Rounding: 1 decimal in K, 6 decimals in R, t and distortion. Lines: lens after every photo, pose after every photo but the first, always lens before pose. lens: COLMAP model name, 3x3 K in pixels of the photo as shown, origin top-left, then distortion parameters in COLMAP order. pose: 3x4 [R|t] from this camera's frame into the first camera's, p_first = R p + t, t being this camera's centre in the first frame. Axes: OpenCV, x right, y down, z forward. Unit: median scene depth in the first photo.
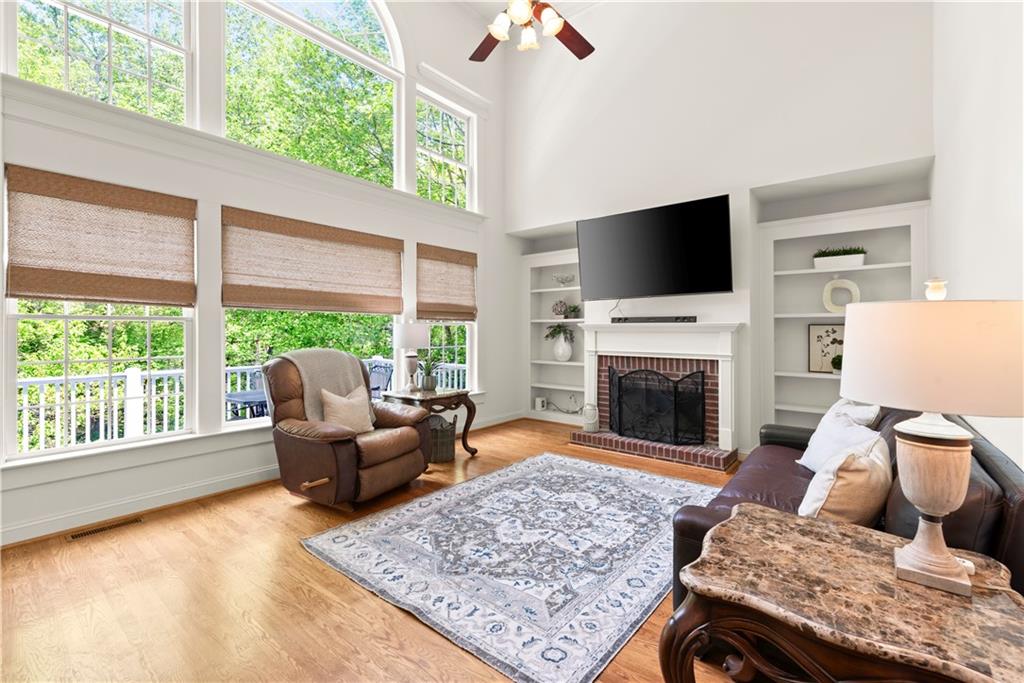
lens RADIAL K [[447.6, 0, 512.4], [0, 447.6, 332.2], [0, 0, 1]] dist [0.001996, 0.000154]
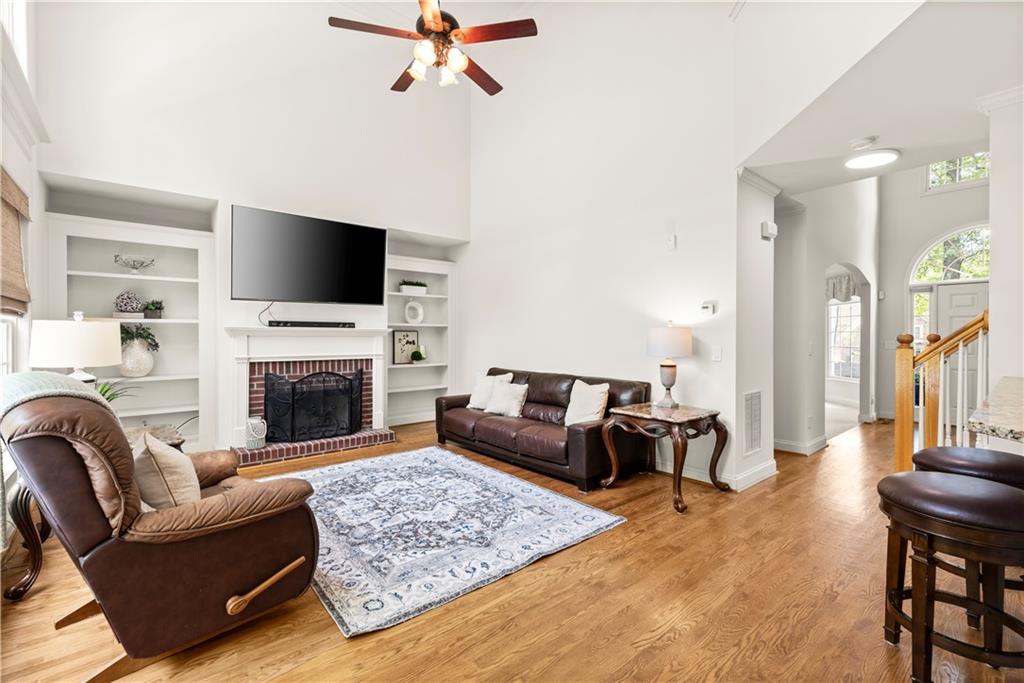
lens RADIAL K [[446.9, 0, 502.5], [0, 446.9, 336.1], [0, 0, 1]] dist [0.000846, 0.000051]
pose [[0.197414, -0.000297, 0.980320, -0.896501], [0.002143, 0.999998, -0.000128, 0.000498], [-0.980318, 0.002126, 0.197414, 0.516770]]
